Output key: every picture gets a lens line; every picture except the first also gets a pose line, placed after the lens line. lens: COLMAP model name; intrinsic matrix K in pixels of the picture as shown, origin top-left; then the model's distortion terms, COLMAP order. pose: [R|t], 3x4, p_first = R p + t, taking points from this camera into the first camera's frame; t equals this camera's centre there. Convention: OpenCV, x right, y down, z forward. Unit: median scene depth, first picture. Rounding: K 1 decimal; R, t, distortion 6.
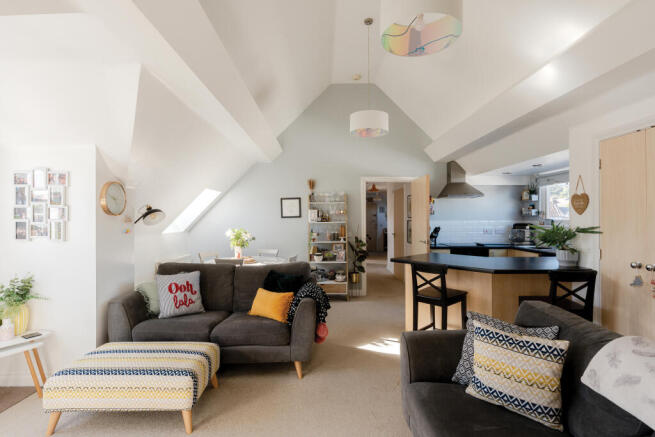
lens RADIAL K [[323.6, 0, 327.5], [0, 323.6, 218.5], [0, 0, 1]] dist [-0.001513, -0.000036]
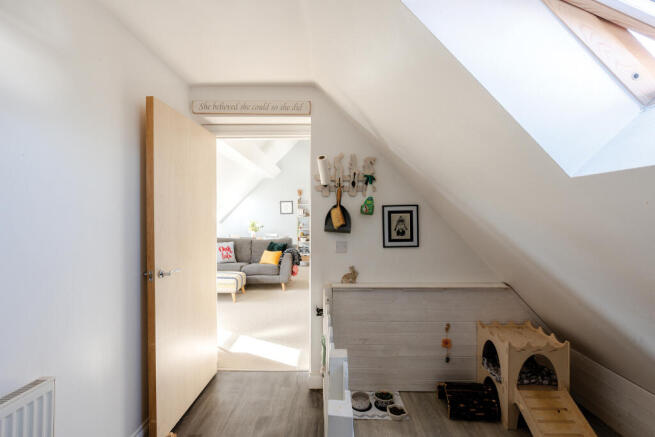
lens RADIAL K [[313.7, 0, 327.5], [0, 313.7, 218.5], [0, 0, 1]] dist [-0.000021, 0.000367]
pose [[0.999657, 0.002952, -0.026009, 0.151717], [-0.002722, 0.999957, 0.008853, 0.006894], [0.026034, -0.008779, 0.999623, -0.617309]]
